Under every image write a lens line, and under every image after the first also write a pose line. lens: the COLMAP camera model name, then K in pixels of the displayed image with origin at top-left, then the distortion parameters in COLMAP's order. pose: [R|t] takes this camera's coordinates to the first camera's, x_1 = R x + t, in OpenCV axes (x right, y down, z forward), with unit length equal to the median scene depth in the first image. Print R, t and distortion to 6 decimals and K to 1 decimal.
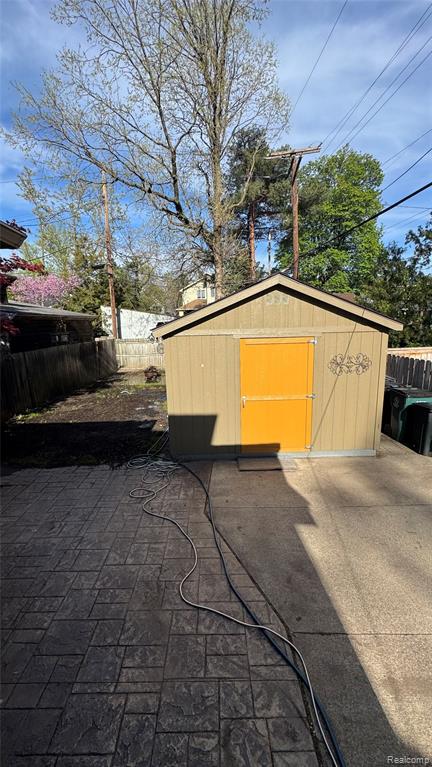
lens RADIAL K [[304.6, 0, 216.4], [0, 304.6, 383.9], [0, 0, 1]] dist [-0.005418, 0.000589]
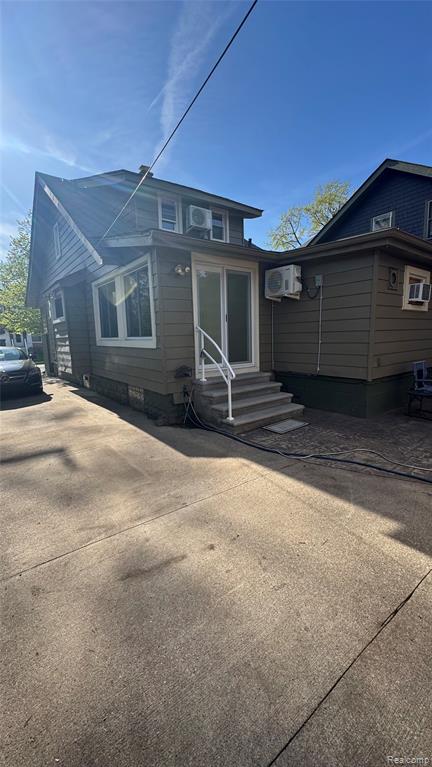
lens RADIAL K [[304.6, 0, 216.6], [0, 304.6, 381.7], [0, 0, 1]] dist [-0.005418, 0.000589]
pose [[-0.801369, 0.139007, -0.581794, 1.196100], [-0.070117, 0.944089, 0.322150, -0.039971], [0.594046, 0.298954, -0.746817, 1.467980]]
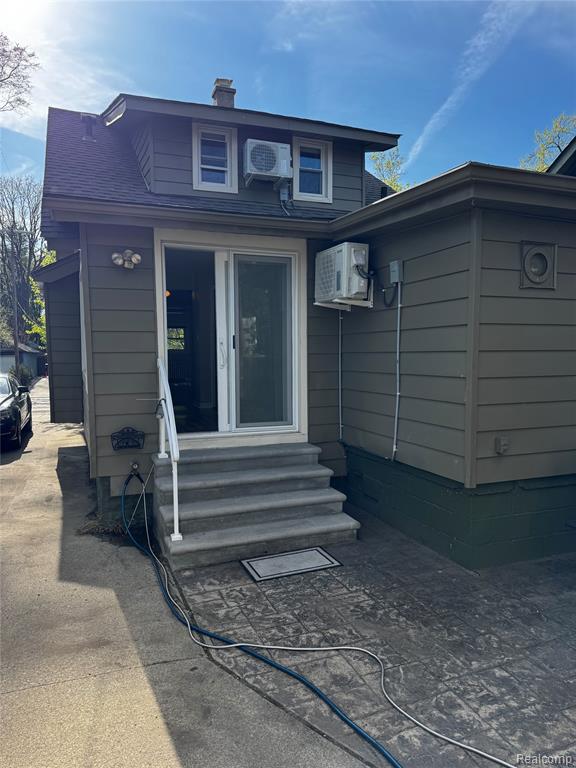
lens RADIAL K [[537.6, 0, 286.4], [0, 537.6, 384.4], [0, 0, 1]] dist [0.050022, -0.060614]
pose [[-0.935656, 0.055186, -0.348573, 0.400755], [-0.038474, 0.965861, 0.256189, -0.149451], [0.350811, 0.253116, -0.901590, 1.728860]]
